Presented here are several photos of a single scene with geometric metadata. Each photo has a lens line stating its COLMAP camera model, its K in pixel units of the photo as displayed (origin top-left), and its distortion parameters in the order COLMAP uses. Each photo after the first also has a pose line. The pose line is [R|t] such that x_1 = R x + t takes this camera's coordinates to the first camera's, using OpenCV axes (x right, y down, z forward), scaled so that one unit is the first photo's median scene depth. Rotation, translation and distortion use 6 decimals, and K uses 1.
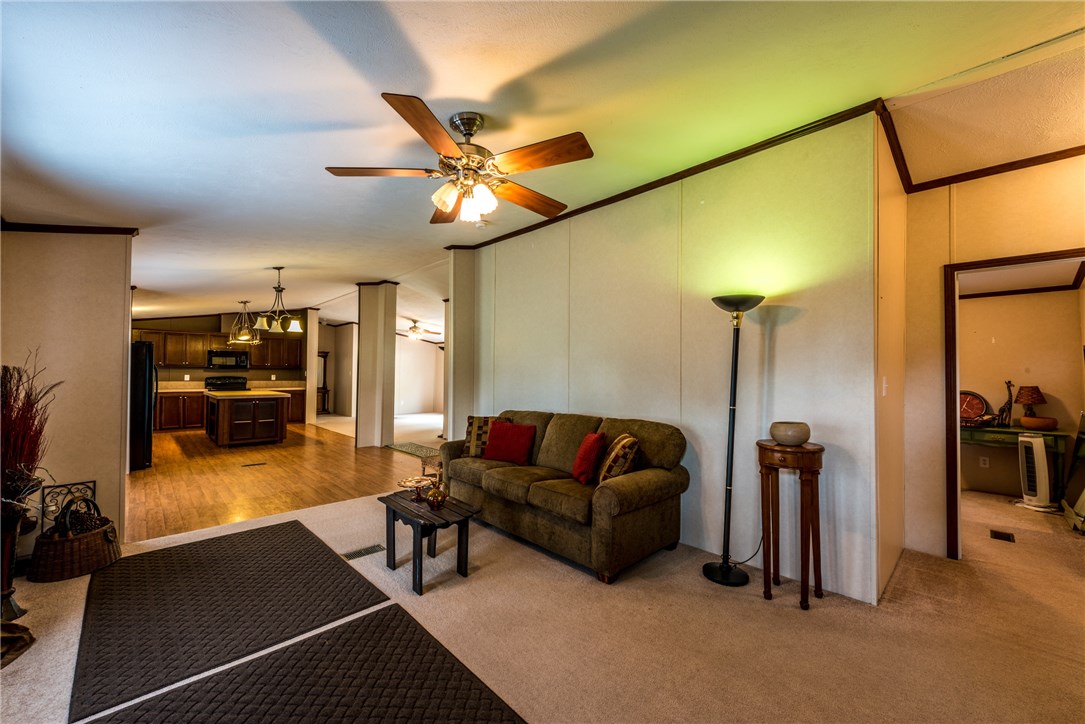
lens RADIAL K [[437.4, 0, 541.9], [0, 437.4, 363.2], [0, 0, 1]] dist [0.001519, 0.000154]
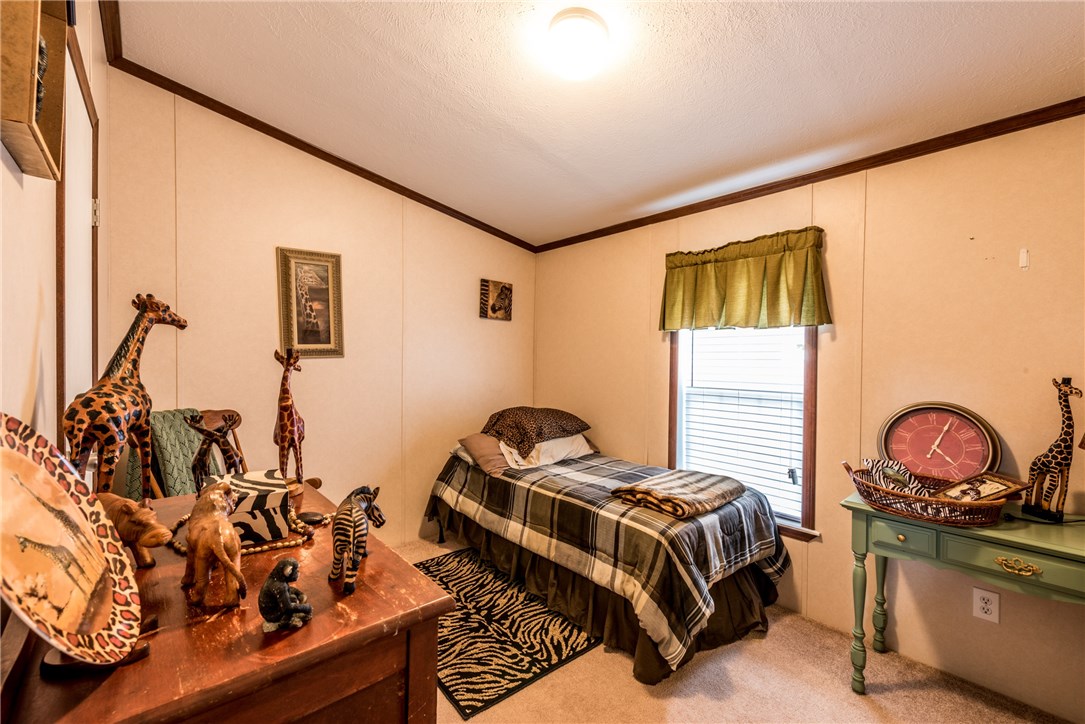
lens RADIAL K [[455.8, 0, 543.4], [0, 455.8, 365.0], [0, 0, 1]] dist [-0.002423, -0.000327]
pose [[0.999274, 0.011042, -0.036456, 0.691765], [-0.010197, 0.999677, 0.023293, 0.027075], [0.036702, -0.022904, 0.999064, 0.650208]]
